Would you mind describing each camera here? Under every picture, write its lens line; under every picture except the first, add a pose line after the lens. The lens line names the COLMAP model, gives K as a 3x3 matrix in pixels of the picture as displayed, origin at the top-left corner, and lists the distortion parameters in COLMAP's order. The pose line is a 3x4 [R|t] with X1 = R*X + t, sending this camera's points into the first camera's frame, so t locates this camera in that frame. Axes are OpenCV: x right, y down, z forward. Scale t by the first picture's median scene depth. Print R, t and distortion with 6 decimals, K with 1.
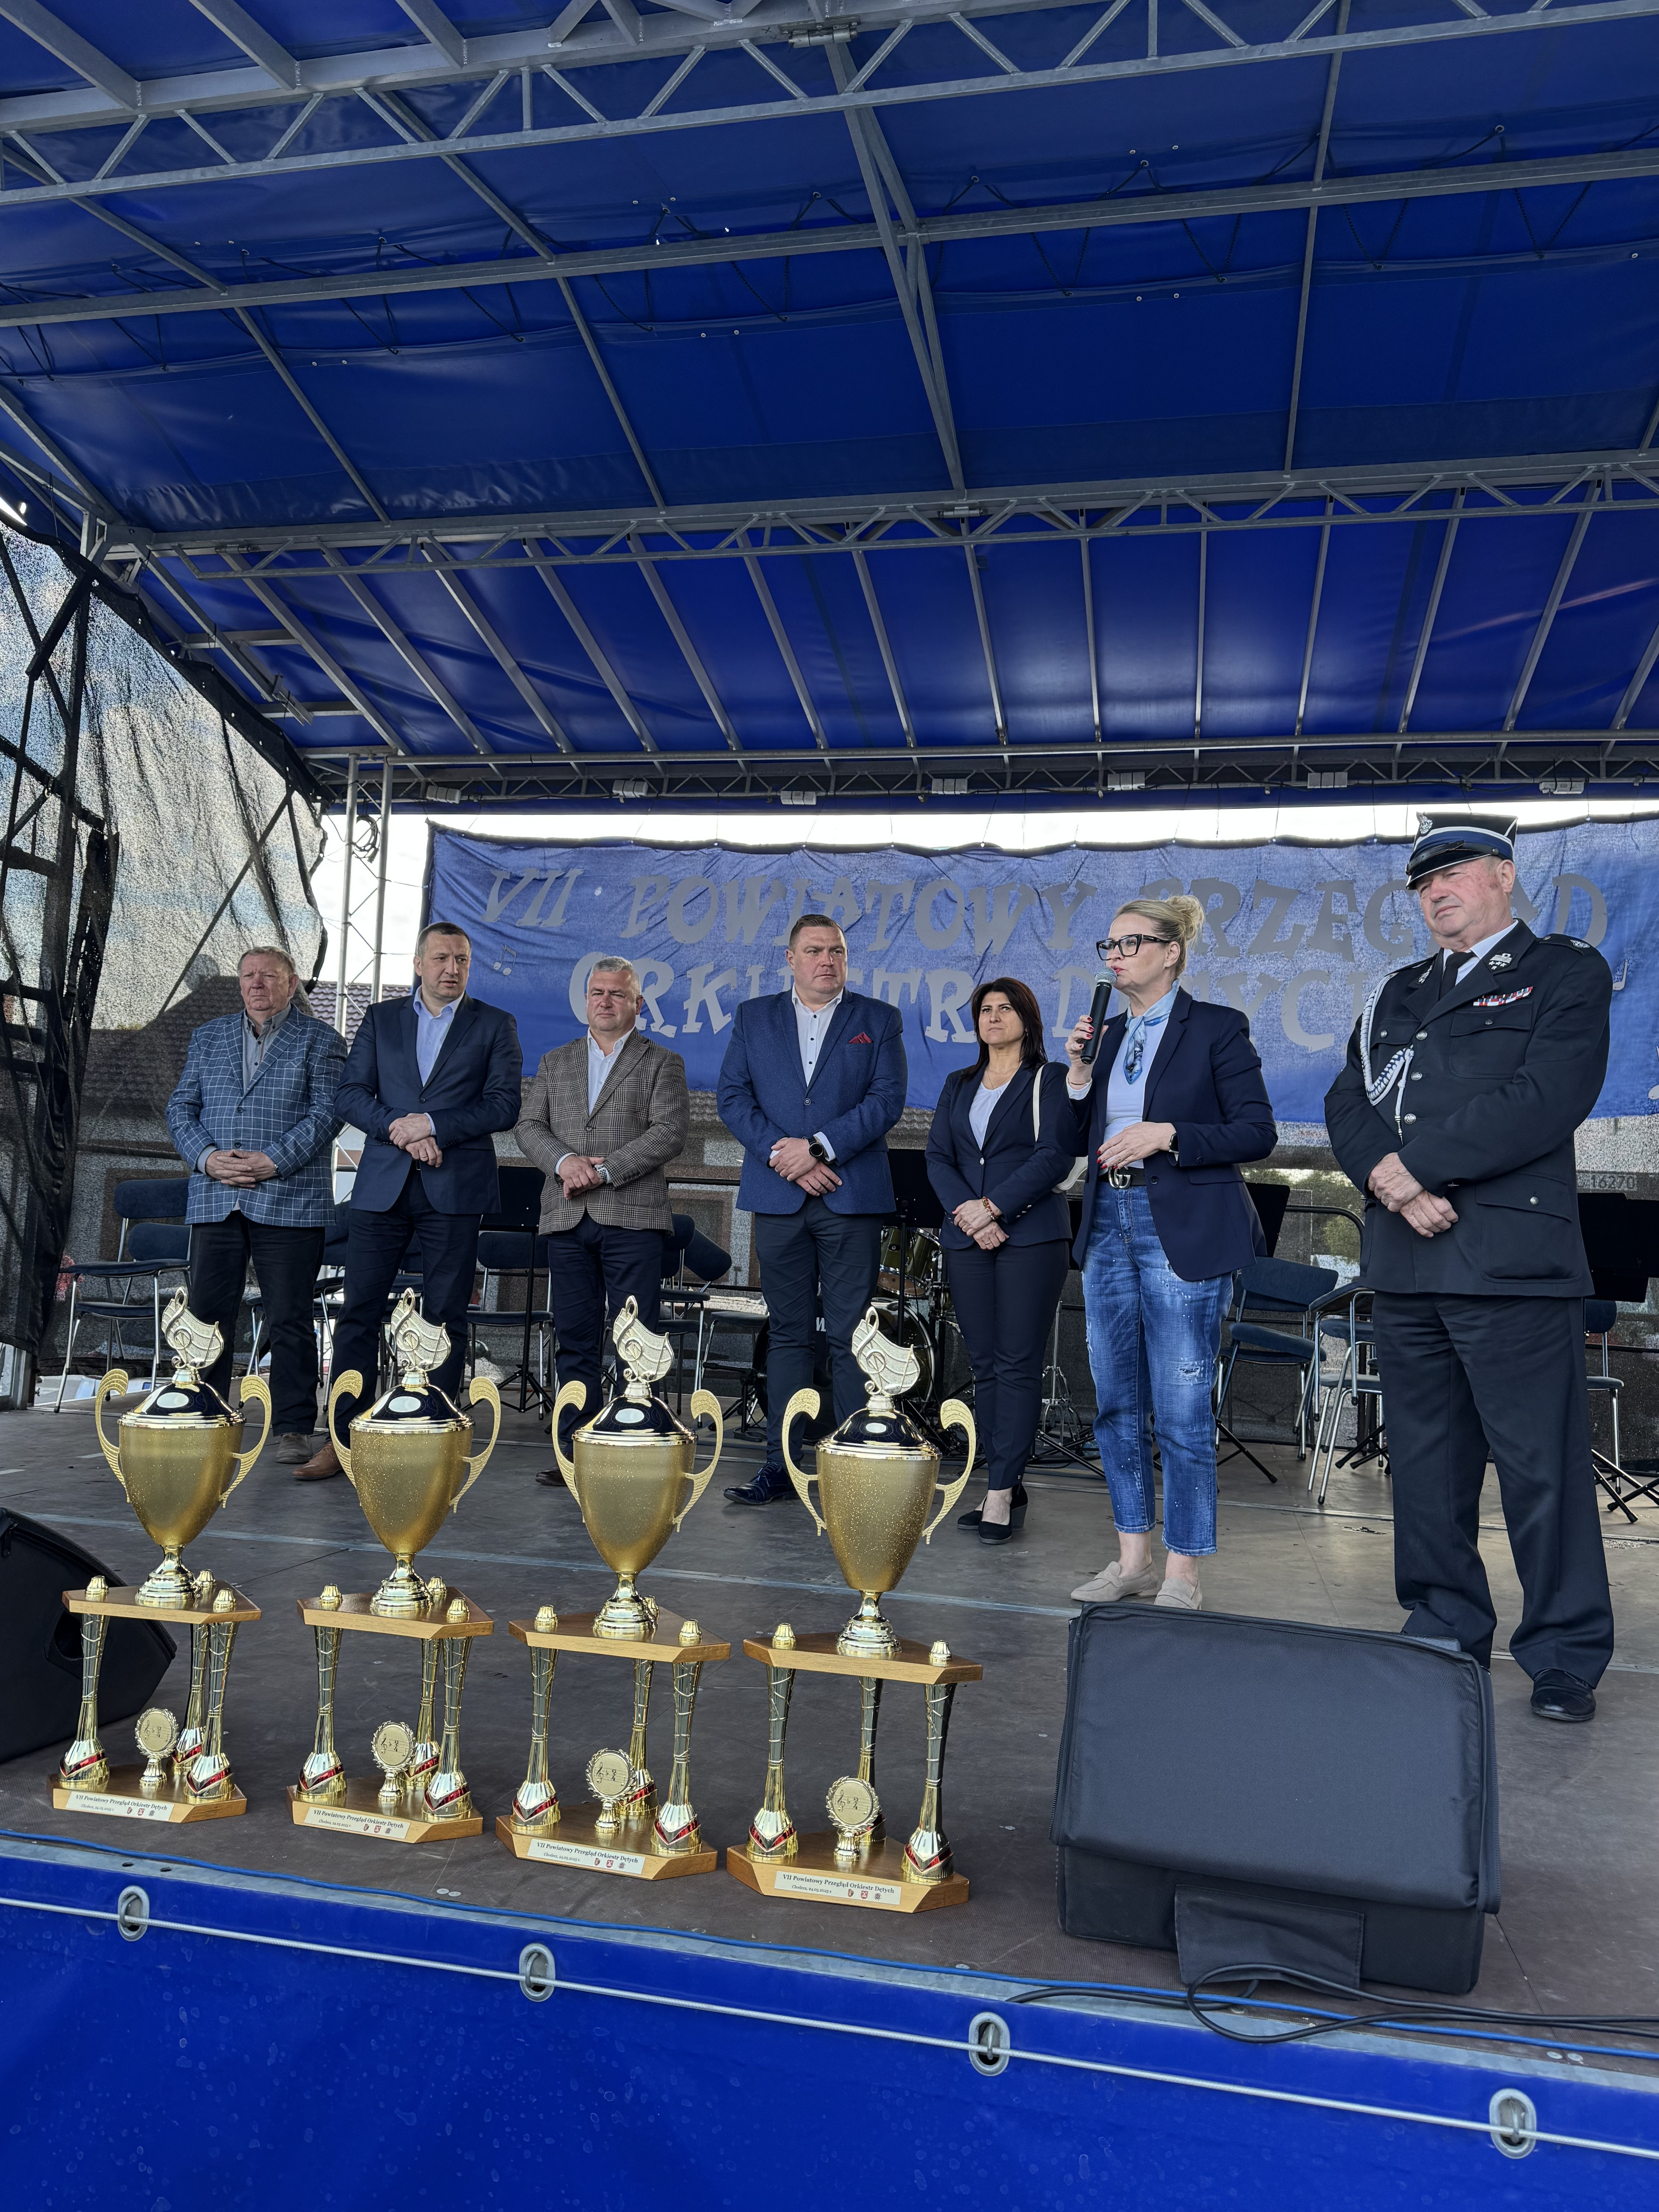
lens RADIAL K [[1554.4, 0, 825.2], [0, 1554.4, 1112.1], [0, 0, 1]] dist [0.033561, -0.037919]
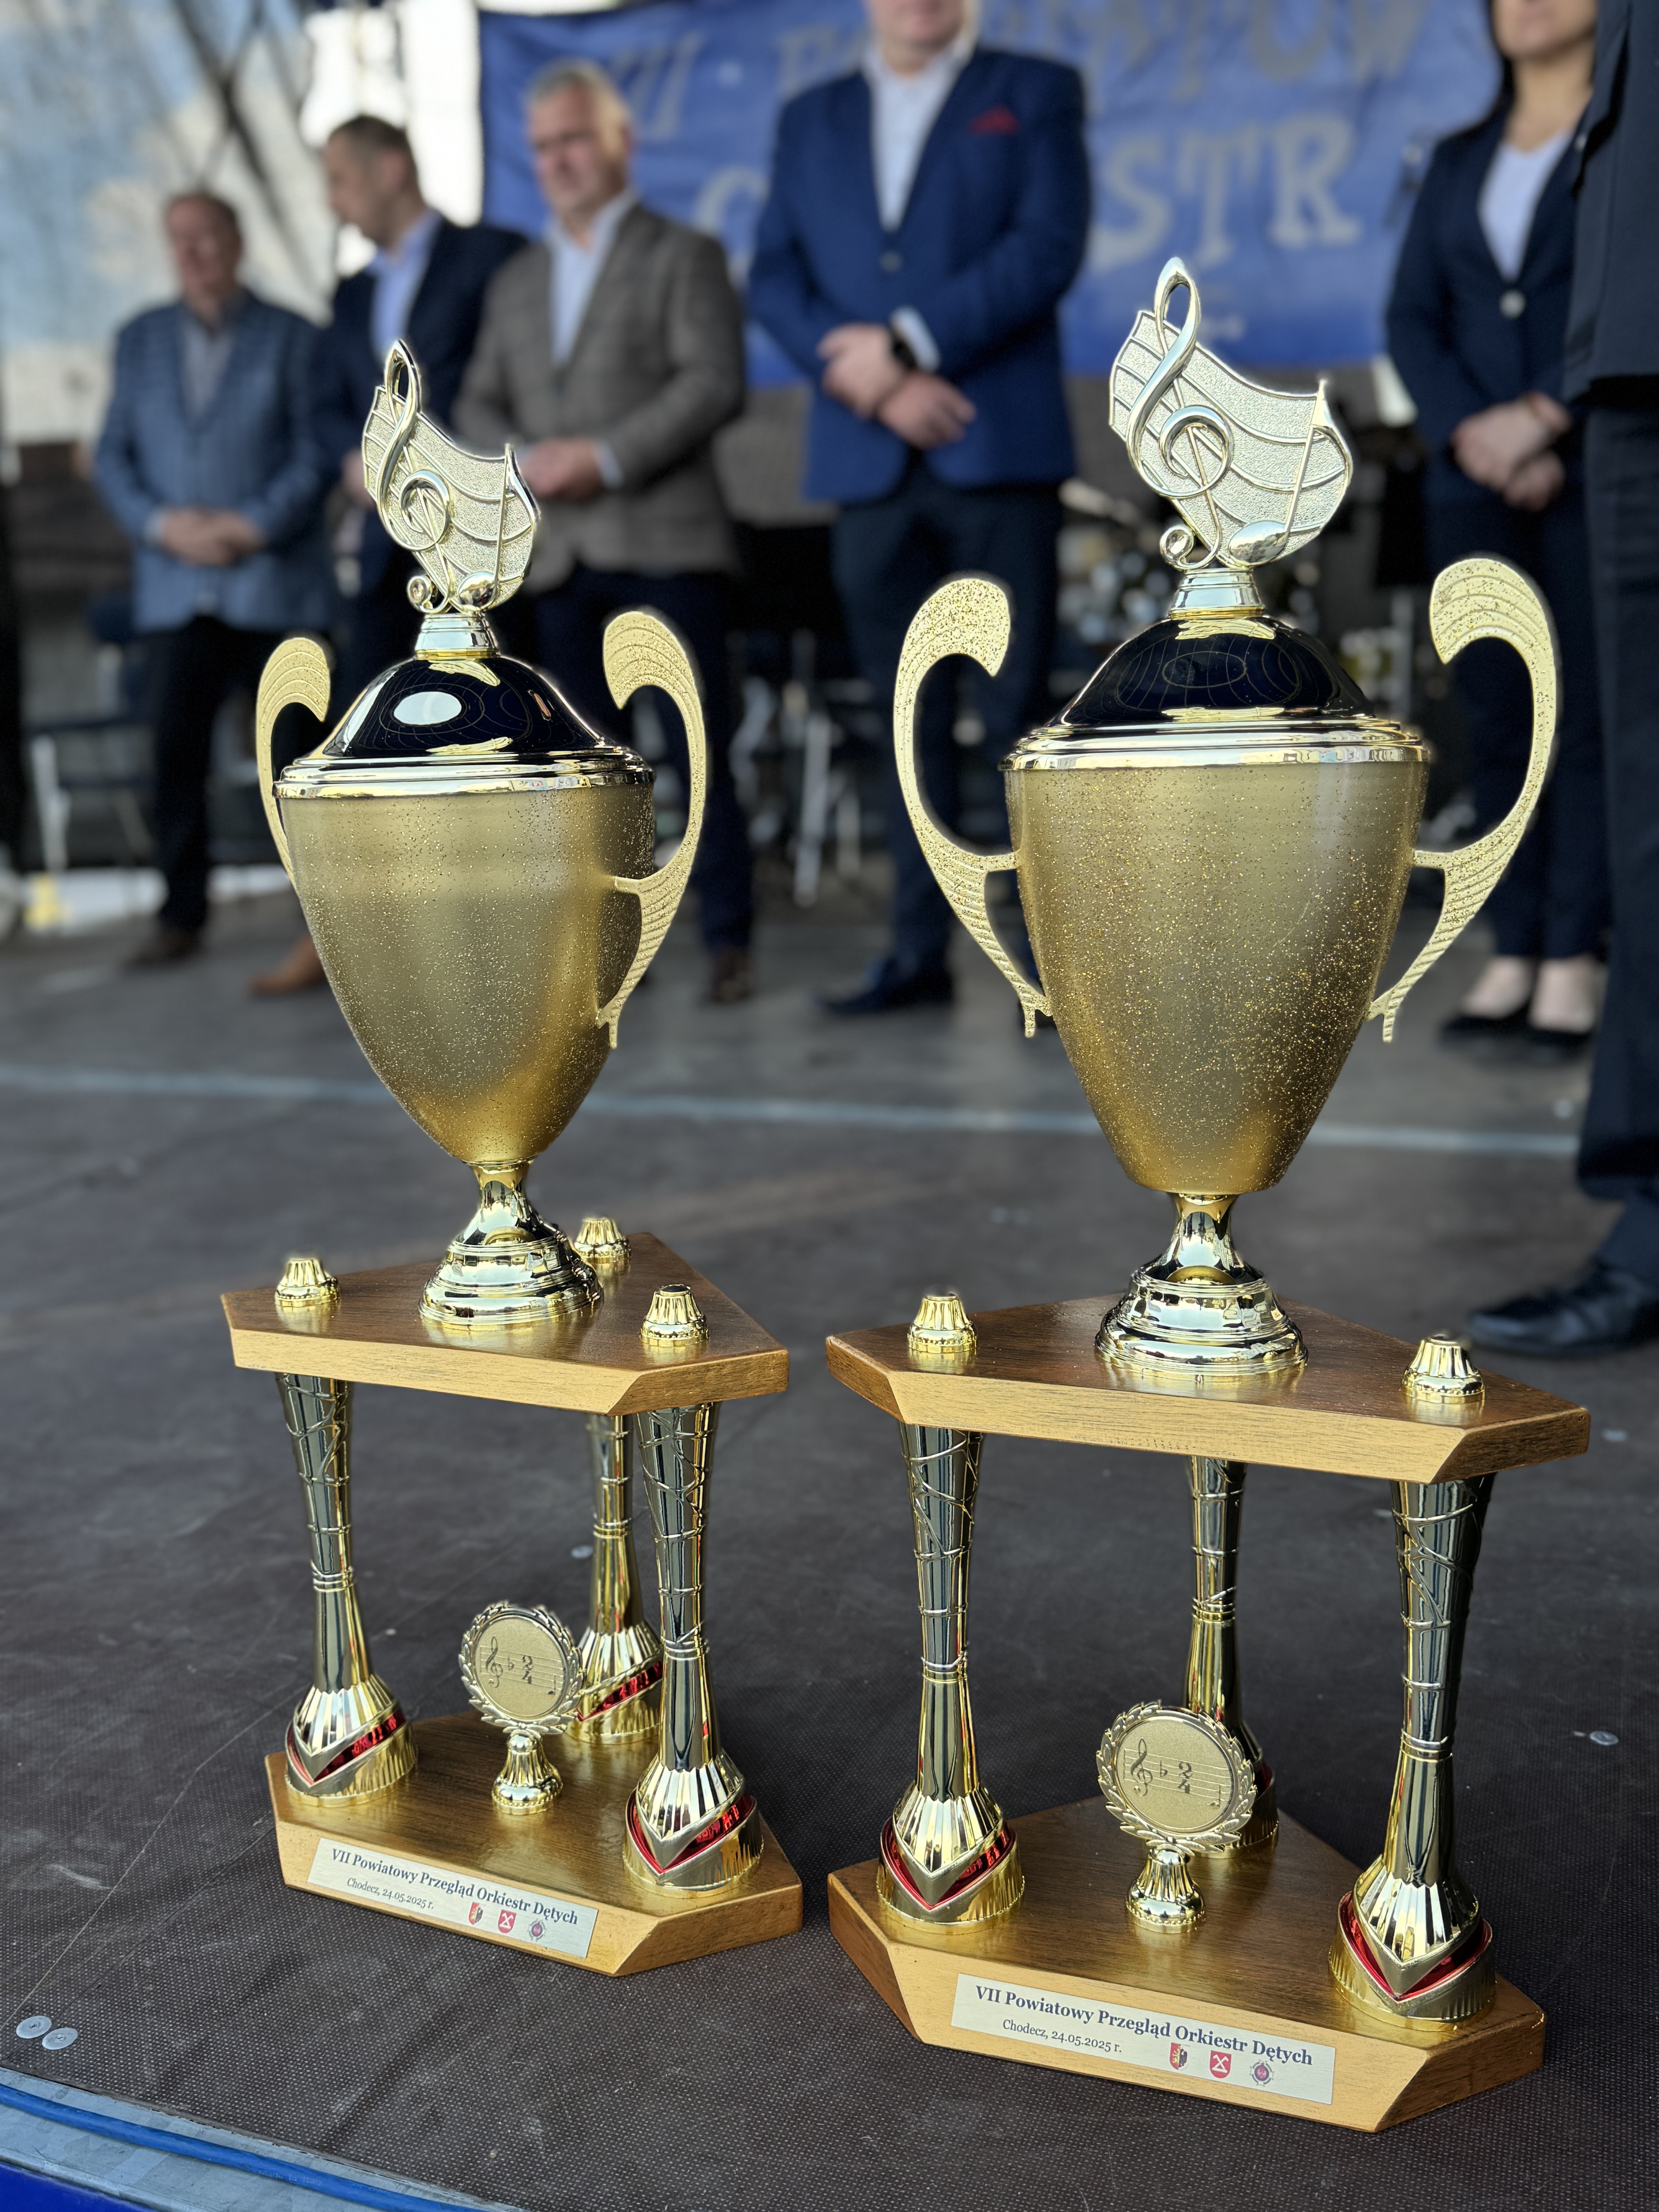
lens RADIAL K [[1937.3, 0, 771.7], [0, 1937.3, 1103.5], [0, 0, 1]] dist [0.108439, -0.160451]
pose [[0.980501, -0.045763, -0.191113, 0.019691], [0.099517, 0.954216, 0.282078, 0.167630], [0.169455, -0.295596, 0.940164, 0.613316]]
